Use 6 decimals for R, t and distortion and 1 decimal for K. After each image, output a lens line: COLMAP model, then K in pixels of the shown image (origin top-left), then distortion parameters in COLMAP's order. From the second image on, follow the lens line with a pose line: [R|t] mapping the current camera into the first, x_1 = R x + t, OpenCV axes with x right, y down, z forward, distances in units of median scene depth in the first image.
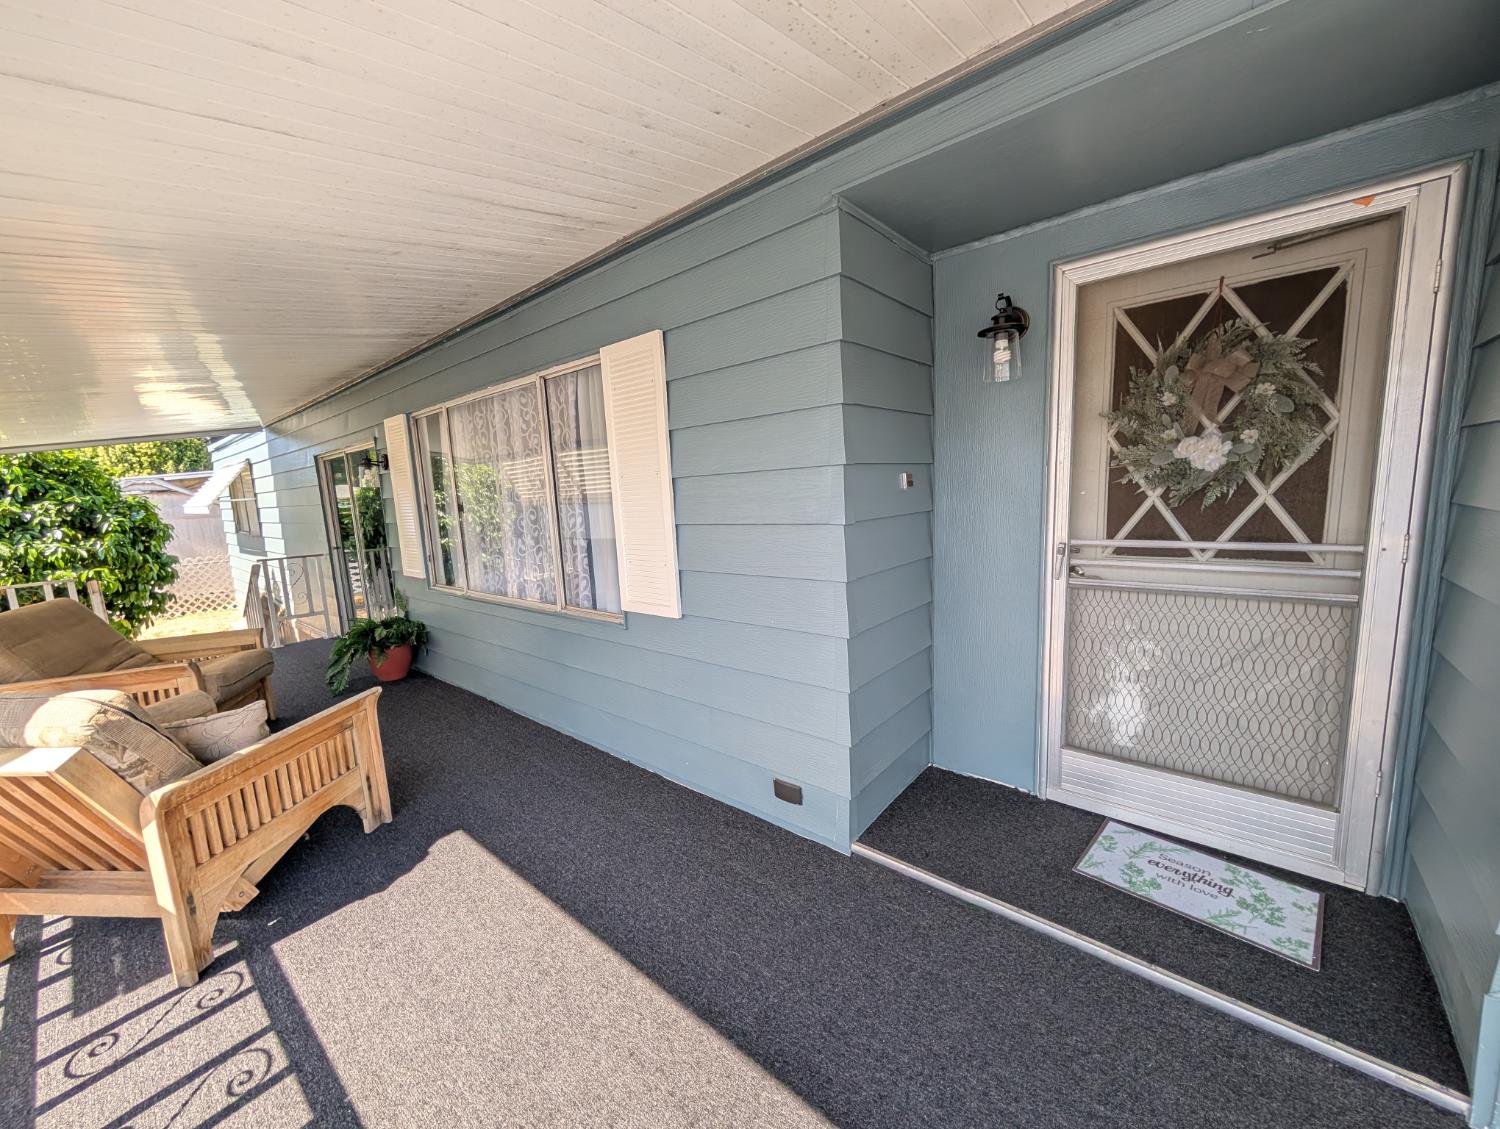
lens RADIAL K [[570.9, 0, 754.5], [0, 570.9, 571.4], [0, 0, 1]] dist [0.002727, 0.000031]
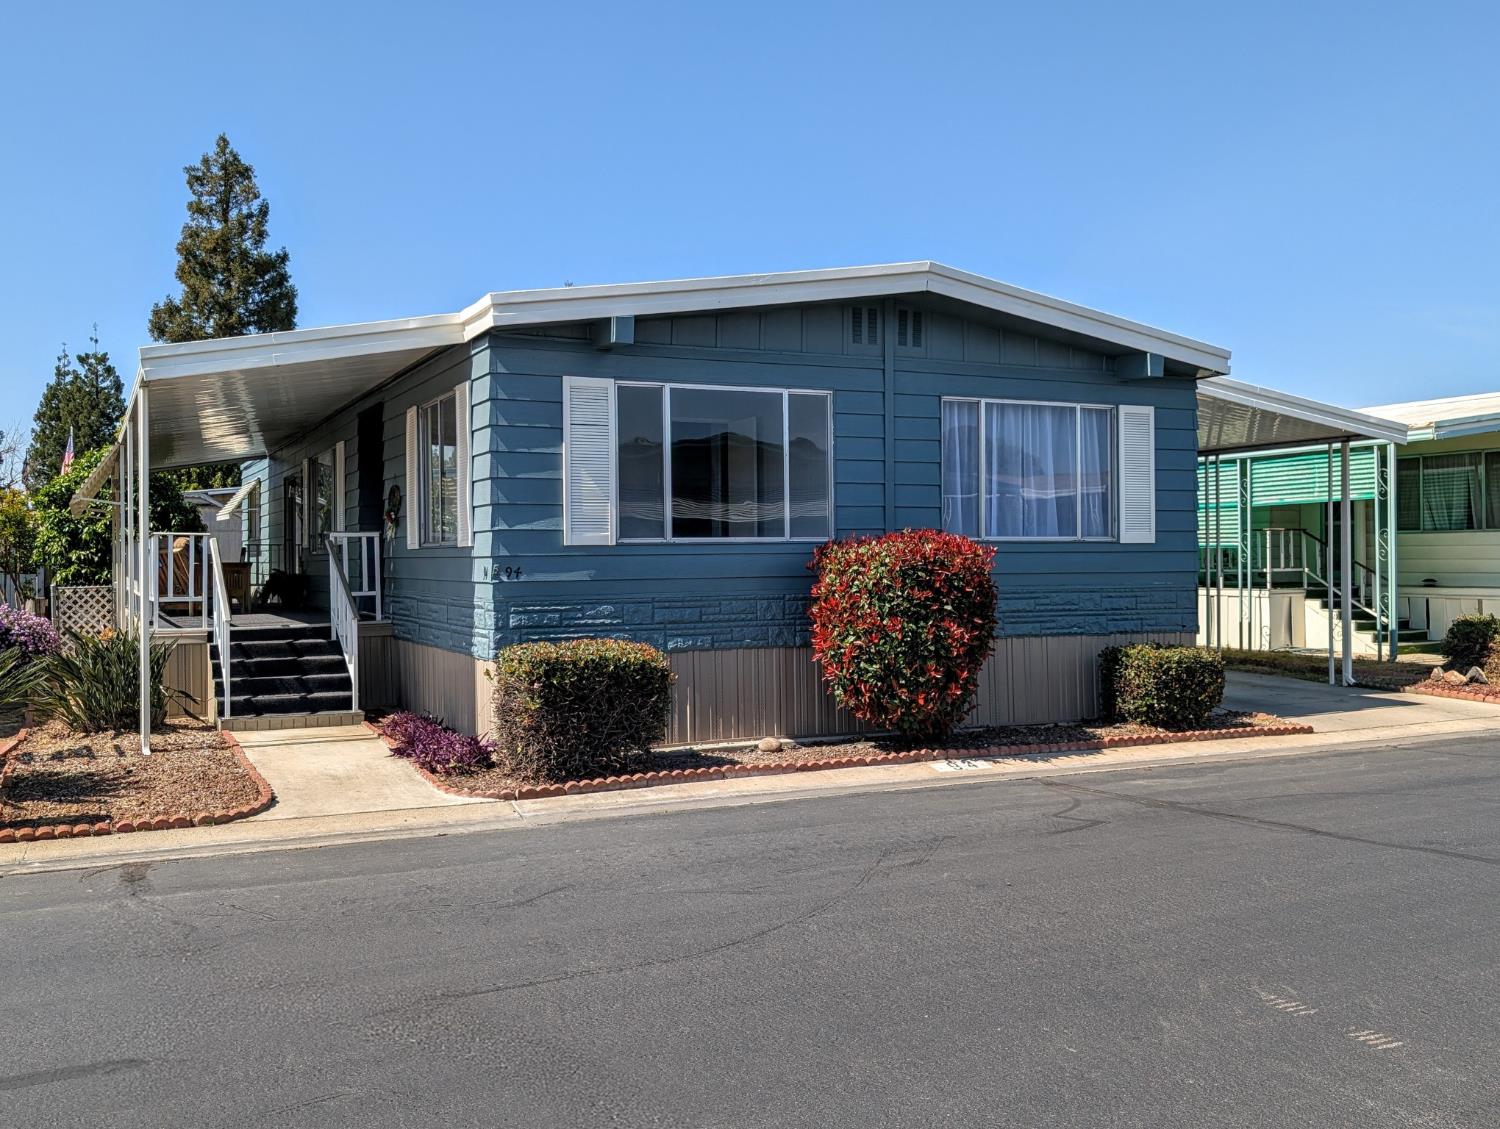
lens RADIAL K [[1364.5, 0, 750.0], [0, 1364.5, 564.5], [0, 0, 1]] dist [0.001913, 0.000272]
pose [[0.909542, 0.040189, -0.413664, 1.422067], [-0.091520, 0.990249, -0.105024, 0.220725], [0.405410, 0.133383, 0.904352, -1.323154]]
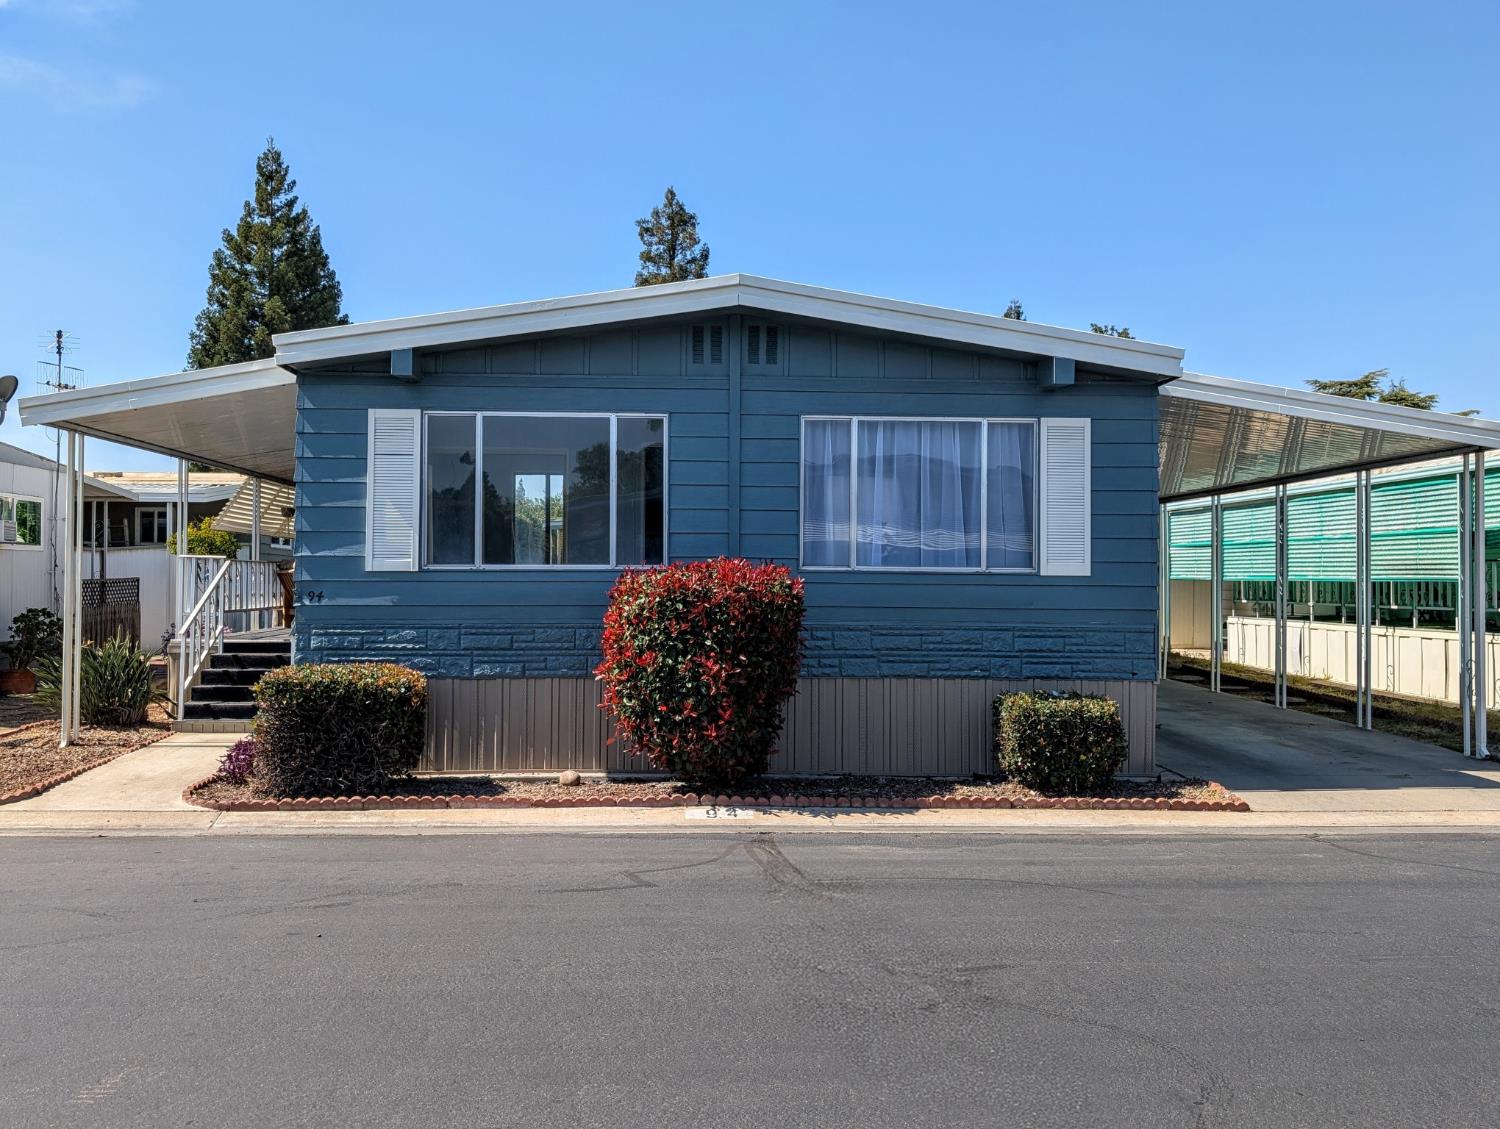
lens RADIAL K [[1370.6, 0, 750.6], [0, 1370.6, 535.7], [0, 0, 1]] dist [0.005652, -0.008692]
pose [[0.684862, 0.026045, -0.728208, 2.022534], [-0.139804, 0.985492, -0.096235, 0.116423], [0.715136, 0.167713, 0.678567, -0.836232]]
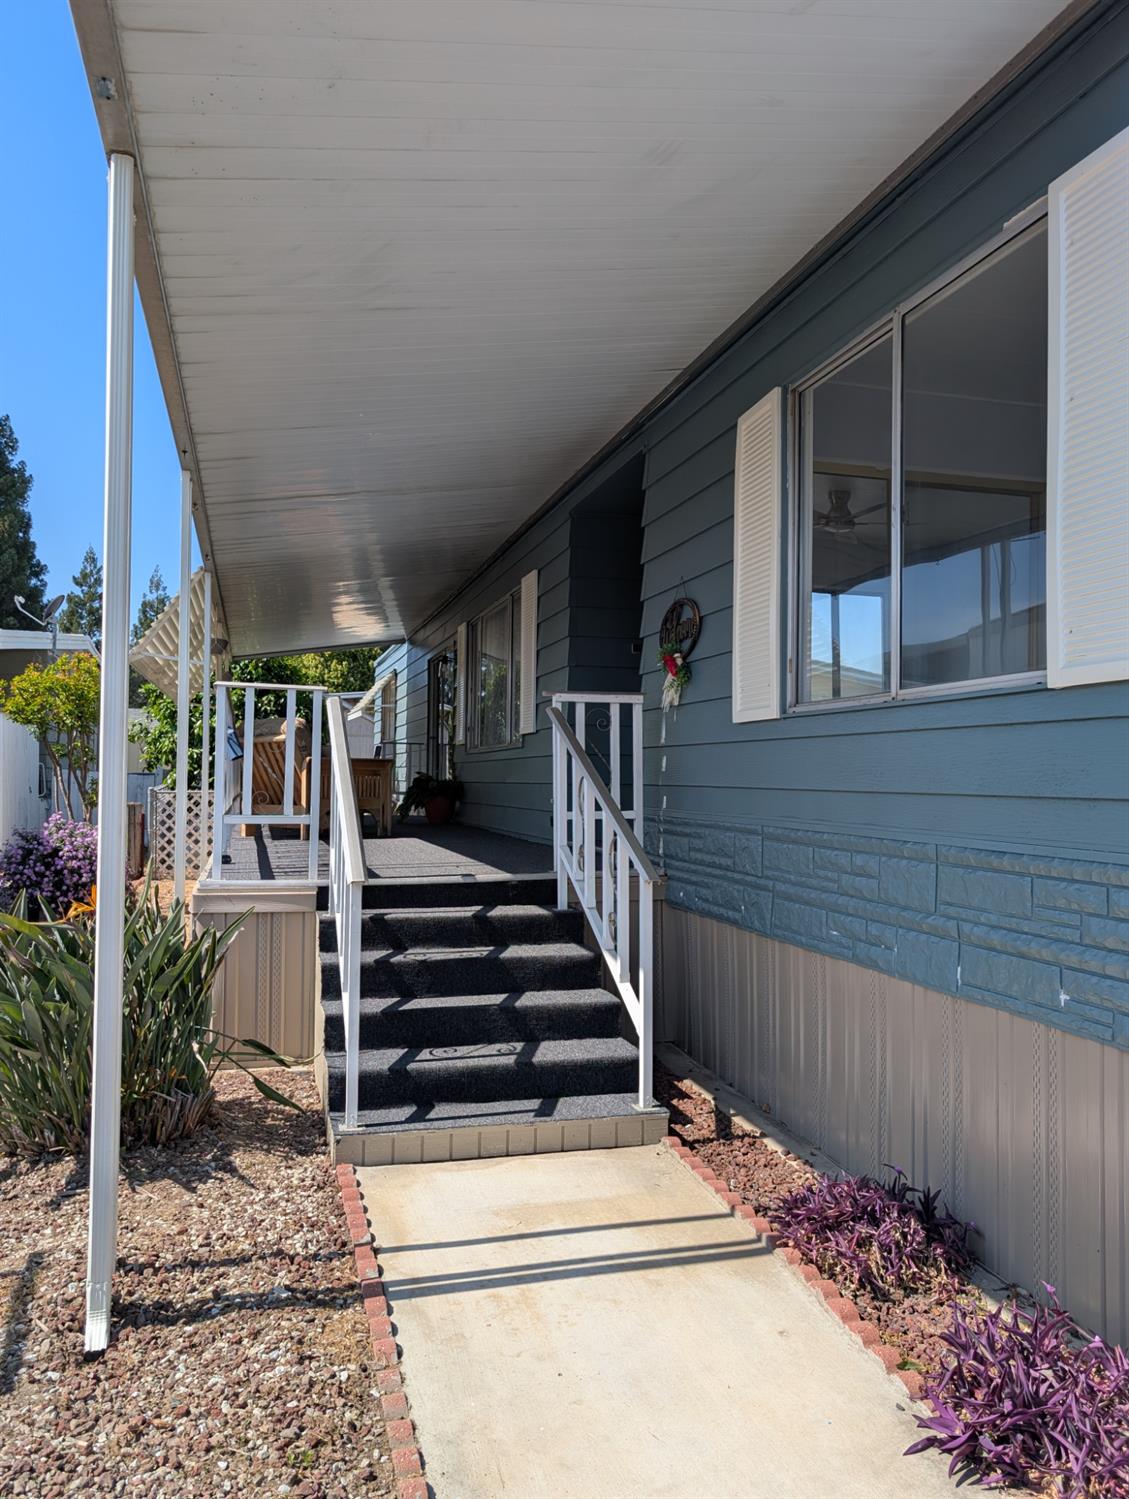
lens RADIAL K [[1084.2, 0, 564.5], [0, 1084.2, 749.5], [0, 0, 1]] dist [0.001693, -0.001666]
pose [[0.821563, 0.039308, -0.568761, 0.591955], [-0.127202, 0.985111, -0.115658, 0.160874], [0.555746, 0.167368, 0.814330, -0.505308]]
